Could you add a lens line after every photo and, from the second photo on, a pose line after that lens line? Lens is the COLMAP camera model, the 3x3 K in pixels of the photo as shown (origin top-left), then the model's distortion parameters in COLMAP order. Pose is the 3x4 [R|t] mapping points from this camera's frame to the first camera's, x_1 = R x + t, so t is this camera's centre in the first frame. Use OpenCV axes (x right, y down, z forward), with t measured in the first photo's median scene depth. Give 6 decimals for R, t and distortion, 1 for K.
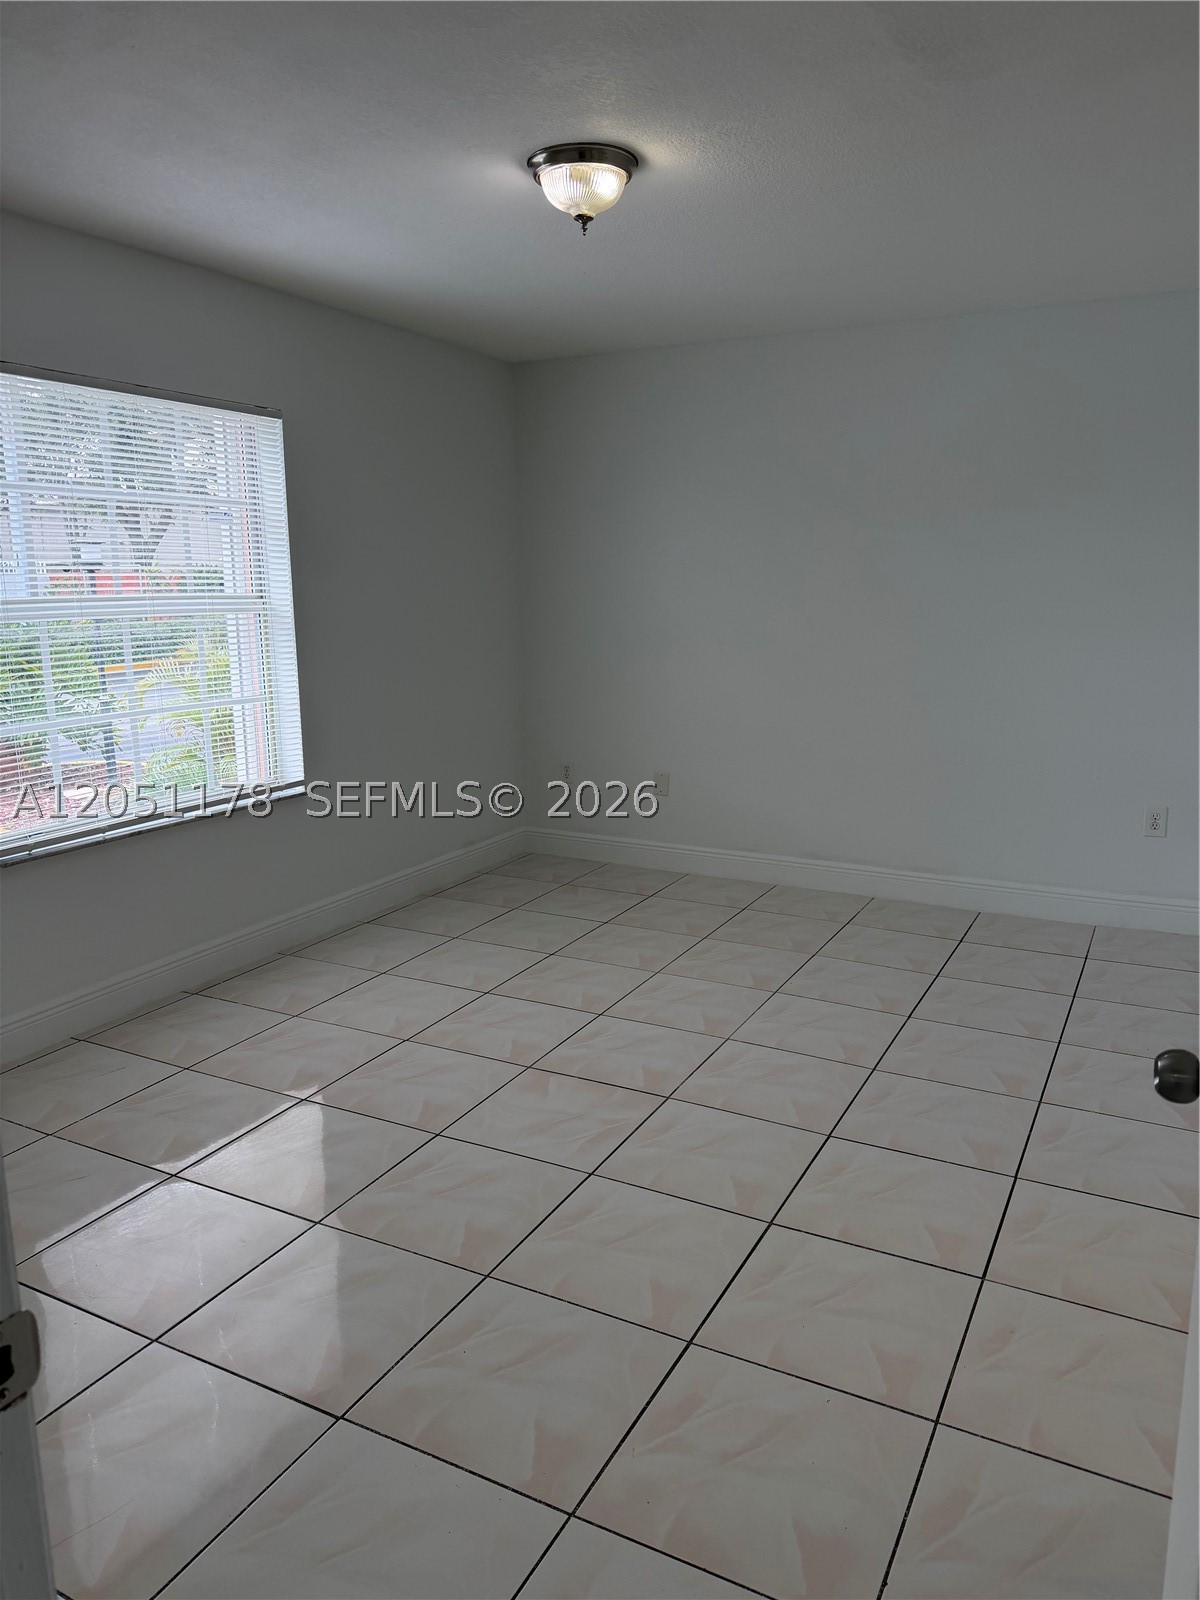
lens RADIAL K [[1133.7, 0, 613.2], [0, 1133.7, 791.6], [0, 0, 1]] dist [0.100331, -0.132197]
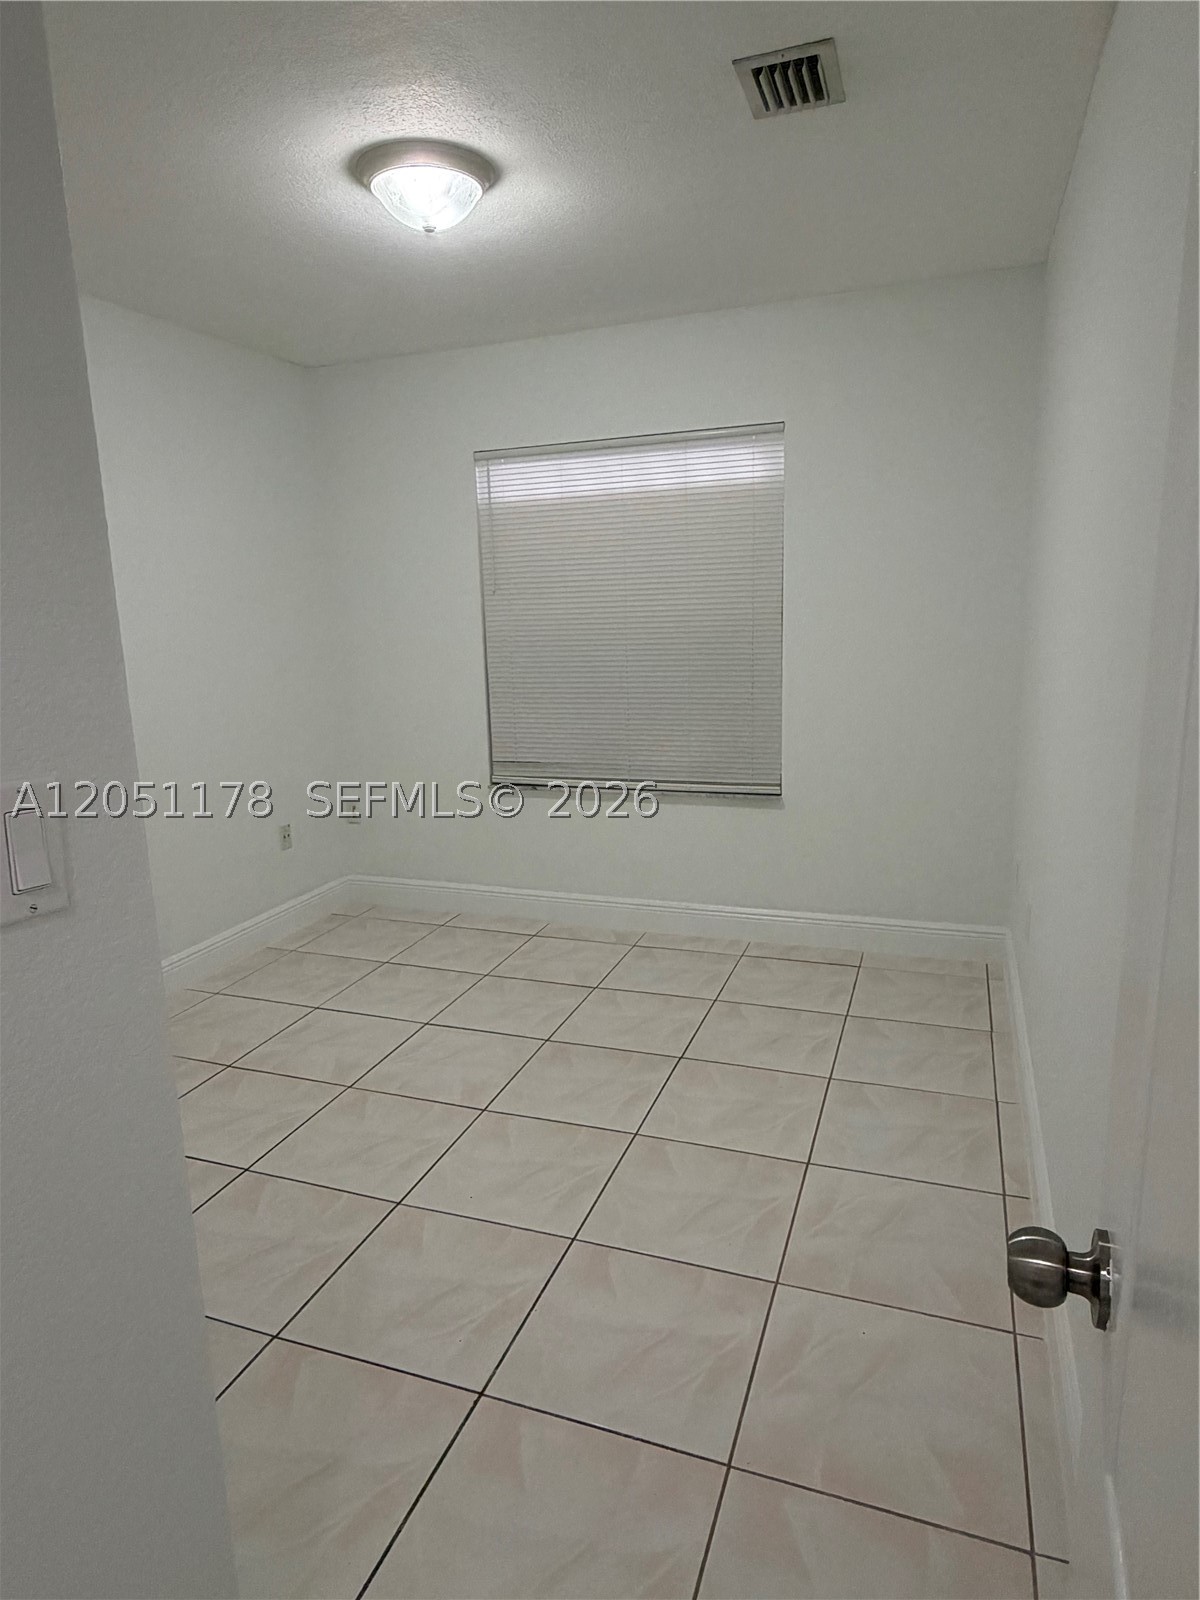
lens RADIAL K [[965.7, 0, 594.5], [0, 965.7, 796.7], [0, 0, 1]] dist [0.002197, 0.001507]
pose [[0.992891, -0.048109, 0.108868, 0.064898], [0.046591, 0.998779, 0.016447, -0.021538], [-0.109526, -0.011258, 0.993920, 0.127016]]
